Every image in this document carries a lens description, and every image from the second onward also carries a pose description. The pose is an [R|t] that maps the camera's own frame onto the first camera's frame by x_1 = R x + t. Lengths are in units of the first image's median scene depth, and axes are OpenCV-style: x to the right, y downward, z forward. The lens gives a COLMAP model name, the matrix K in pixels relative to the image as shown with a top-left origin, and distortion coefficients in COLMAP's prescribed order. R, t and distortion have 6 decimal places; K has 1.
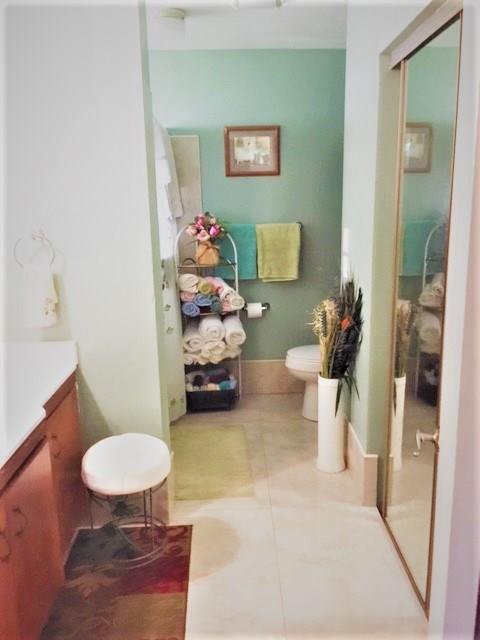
lens RADIAL K [[544.0, 0, 240.0], [0, 544.0, 330.6], [0, 0, 1]] dist [0.104712, -0.147535]
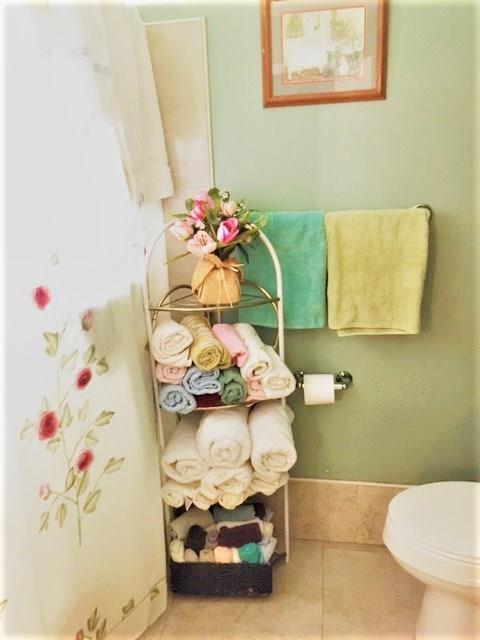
lens RADIAL K [[544.0, 0, 240.0], [0, 544.0, 330.6], [0, 0, 1]] dist [0.104712, -0.147535]
pose [[0.986133, 0.031849, -0.162875, 0.036310], [-0.020587, 0.997308, 0.070372, -0.128837], [0.164677, -0.066043, 0.984134, 0.538252]]
